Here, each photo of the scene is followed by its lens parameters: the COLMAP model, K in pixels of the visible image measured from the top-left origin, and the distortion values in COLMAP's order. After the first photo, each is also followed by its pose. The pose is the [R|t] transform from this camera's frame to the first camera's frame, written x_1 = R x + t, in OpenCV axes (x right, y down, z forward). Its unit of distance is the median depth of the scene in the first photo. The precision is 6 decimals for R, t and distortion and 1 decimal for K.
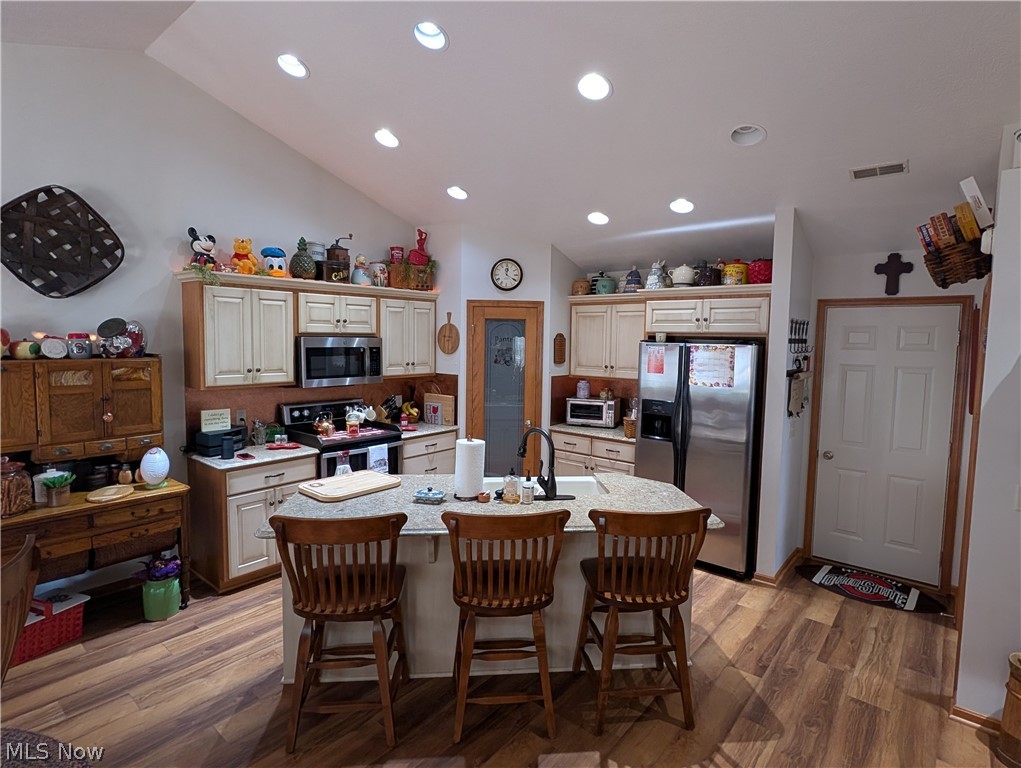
lens RADIAL K [[534.7, 0, 516.7], [0, 534.7, 377.6], [0, 0, 1]] dist [0.007018, -0.001162]
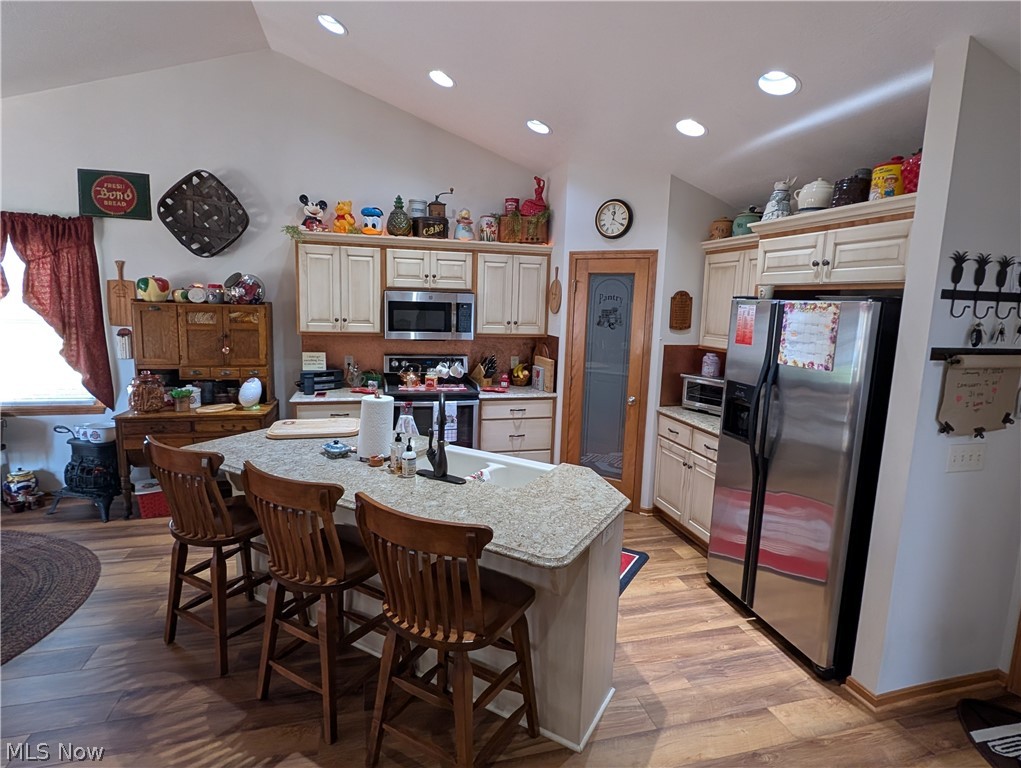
lens RADIAL K [[534.7, 0, 514.9], [0, 534.7, 377.9], [0, 0, 1]] dist [0.007018, -0.001162]
pose [[0.817961, 0.091907, -0.567884, 0.413634], [-0.062203, 0.995498, 0.071516, 0.004090], [0.571900, -0.023173, 0.819996, 0.263877]]
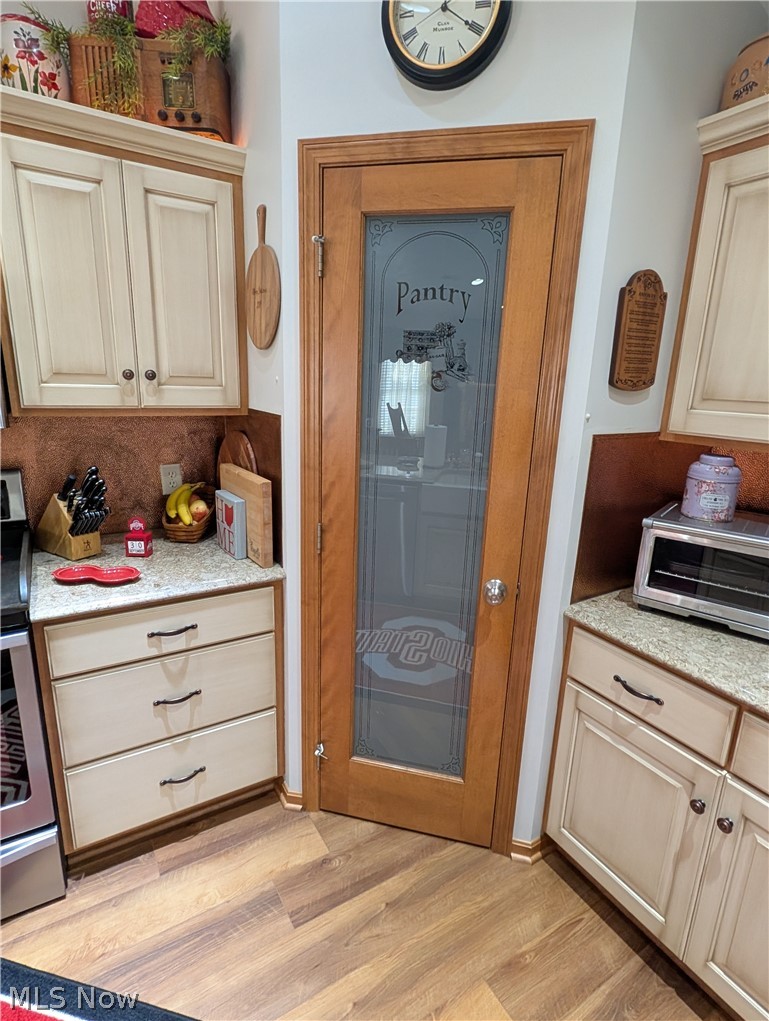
lens RADIAL K [[534.7, 0, 391.4], [0, 534.7, 516.8], [0, 0, 1]] dist [0.007018, -0.001162]
pose [[0.948921, 0.097763, -0.299987, 0.064821], [-0.045914, 0.983450, 0.175264, -0.005428], [0.312156, -0.152538, 0.937705, 0.853737]]
